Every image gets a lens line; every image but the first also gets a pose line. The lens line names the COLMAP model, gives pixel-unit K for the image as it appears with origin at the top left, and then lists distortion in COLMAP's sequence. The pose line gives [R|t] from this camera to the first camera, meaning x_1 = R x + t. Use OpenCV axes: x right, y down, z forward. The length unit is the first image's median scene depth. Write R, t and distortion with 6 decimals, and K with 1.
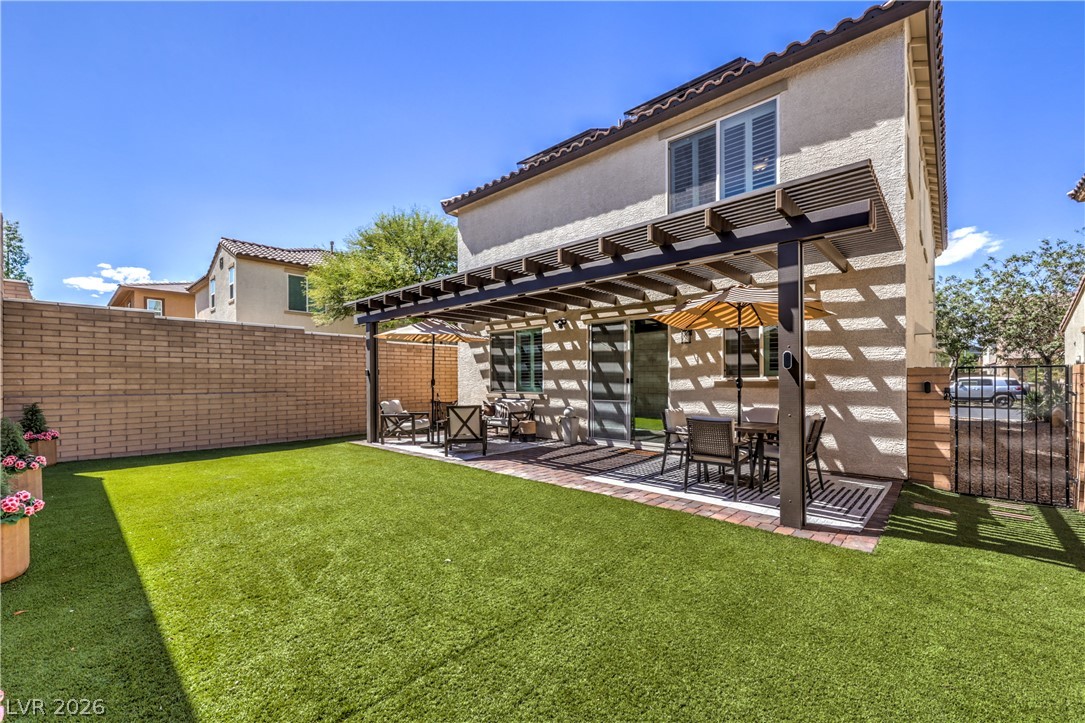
lens RADIAL K [[439.8, 0, 555.1], [0, 439.8, 372.2], [0, 0, 1]] dist [-0.004441, -0.000224]
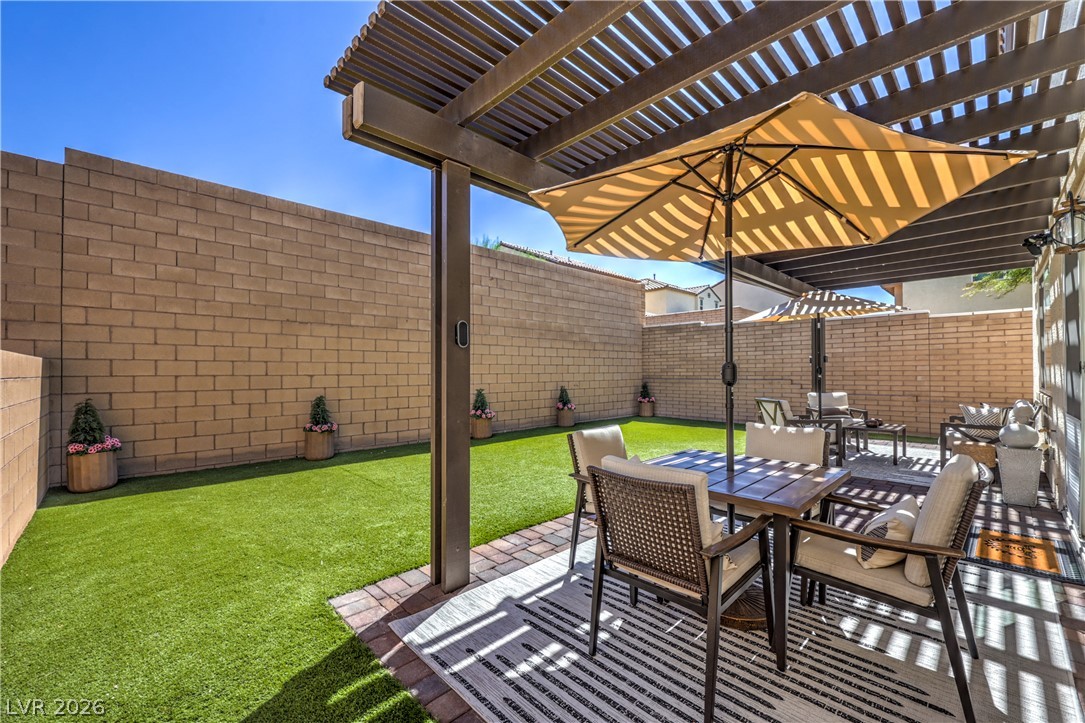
lens RADIAL K [[439.8, 0, 540.0], [0, 439.8, 365.3], [0, 0, 1]] dist [-0.004441, -0.000224]
pose [[-0.063585, -0.011794, -0.997907, 0.559384], [0.025472, 0.999585, -0.013437, 0.010317], [0.997651, -0.026273, -0.063258, 0.547199]]
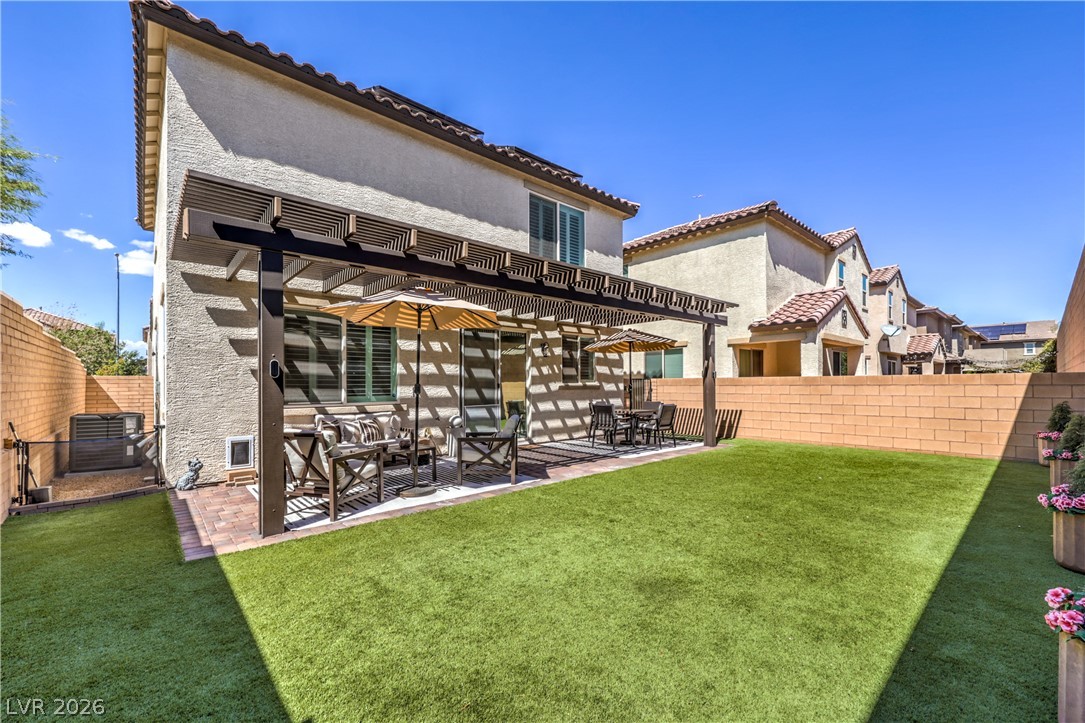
lens RADIAL K [[439.8, 0, 505.7], [0, 439.8, 377.4], [0, 0, 1]] dist [-0.004441, -0.000224]
pose [[0.155005, 0.016573, 0.987775, -0.875169], [-0.012629, 0.999811, -0.014794, 0.013146], [-0.987833, -0.010182, 0.155184, 0.785515]]
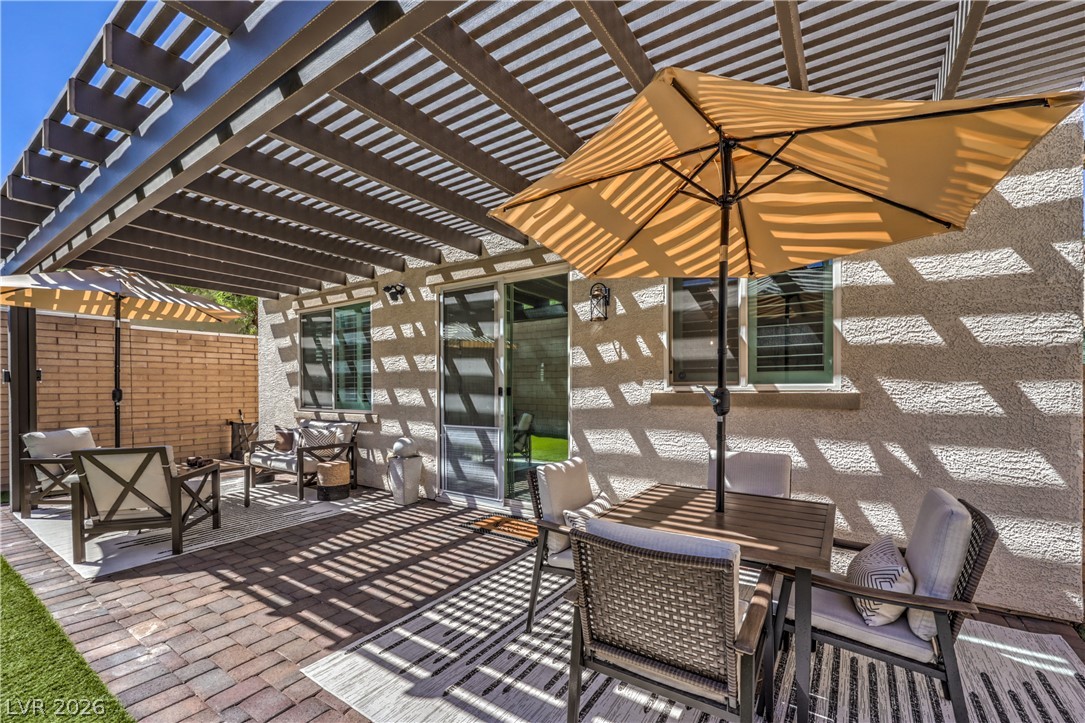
lens RADIAL K [[439.8, 0, 560.5], [0, 439.8, 381.0], [0, 0, 1]] dist [-0.004441, -0.000224]
pose [[0.985626, -0.000207, 0.168940, 0.141385], [-0.000623, 0.999988, 0.004861, 0.004096], [-0.168939, -0.004897, 0.985614, 0.421337]]
